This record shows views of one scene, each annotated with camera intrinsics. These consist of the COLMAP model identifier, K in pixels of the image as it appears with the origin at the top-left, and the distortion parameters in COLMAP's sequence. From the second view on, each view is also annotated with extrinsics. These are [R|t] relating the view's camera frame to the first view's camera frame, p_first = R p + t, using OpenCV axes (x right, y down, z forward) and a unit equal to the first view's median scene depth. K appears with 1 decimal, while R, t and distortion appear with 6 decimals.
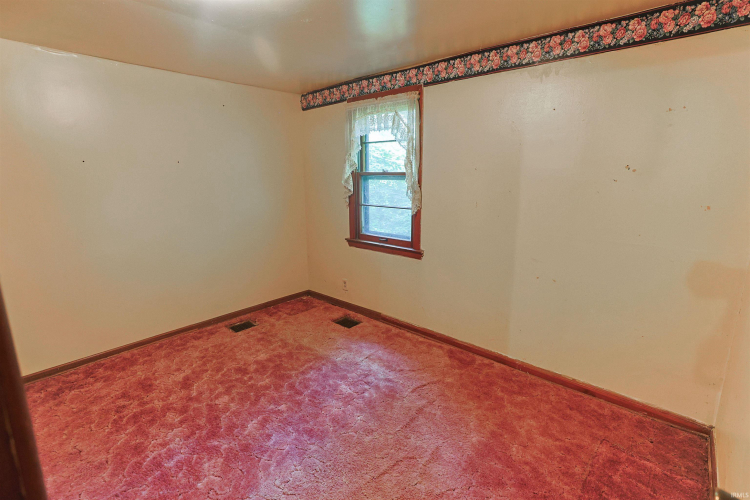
lens RADIAL K [[361.9, 0, 378.5], [0, 361.9, 246.9], [0, 0, 1]] dist [-0.022734, 0.014128]
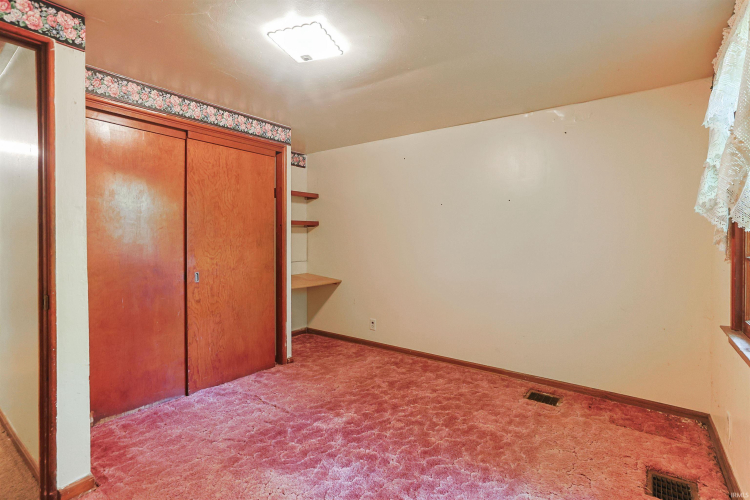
lens RADIAL K [[361.9, 0, 378.5], [0, 361.9, 246.9], [0, 0, 1]] dist [-0.022734, 0.014128]
pose [[0.081168, 0.030453, -0.996235, 0.453964], [-0.206124, 0.978438, 0.013115, -0.048974], [0.975154, 0.204284, 0.085695, 0.635435]]
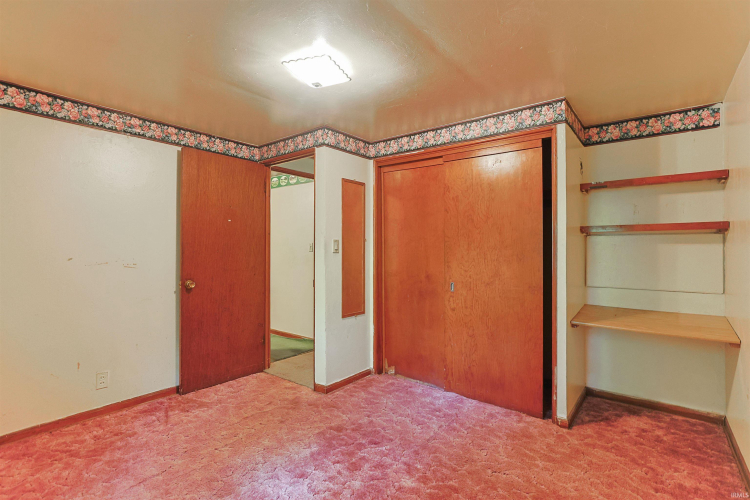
lens RADIAL K [[361.9, 0, 378.5], [0, 361.9, 246.9], [0, 0, 1]] dist [-0.022734, 0.014128]
pose [[-0.998405, 0.000720, -0.056449, -0.302184], [-0.010859, 0.978795, 0.204552, -0.187217], [0.055399, 0.204839, -0.977227, 1.275718]]
